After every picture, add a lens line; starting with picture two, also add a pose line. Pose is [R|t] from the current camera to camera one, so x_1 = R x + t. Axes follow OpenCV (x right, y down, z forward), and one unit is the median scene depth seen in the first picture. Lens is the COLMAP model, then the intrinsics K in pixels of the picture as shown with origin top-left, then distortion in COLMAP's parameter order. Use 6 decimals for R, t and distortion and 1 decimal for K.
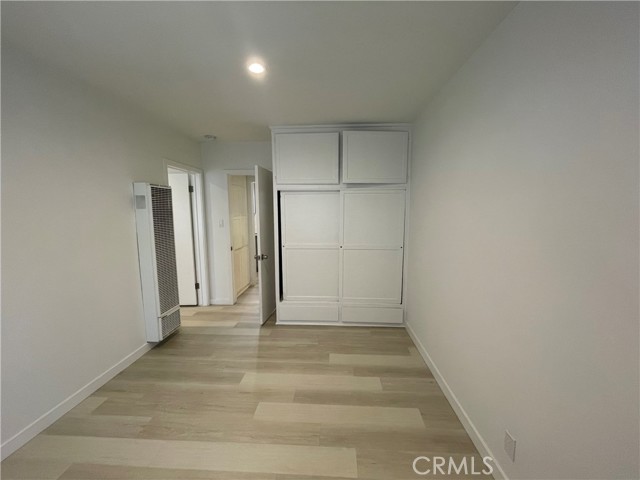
lens RADIAL K [[260.3, 0, 322.5], [0, 260.3, 241.9], [0, 0, 1]] dist [0.000417, 0.000361]
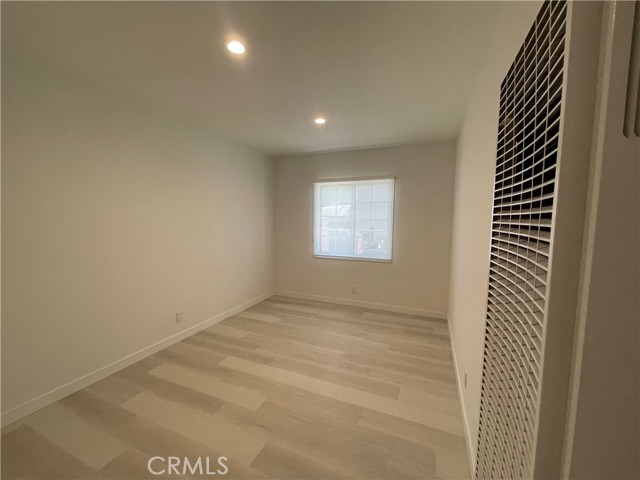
lens RADIAL K [[260.3, 0, 322.5], [0, 260.3, 241.9], [0, 0, 1]] dist [0.000417, 0.000361]
pose [[-0.942591, -0.041327, 0.331381, -0.800961], [0.023356, 0.981725, 0.188867, -0.176448], [-0.333131, 0.185764, -0.924400, 1.767296]]
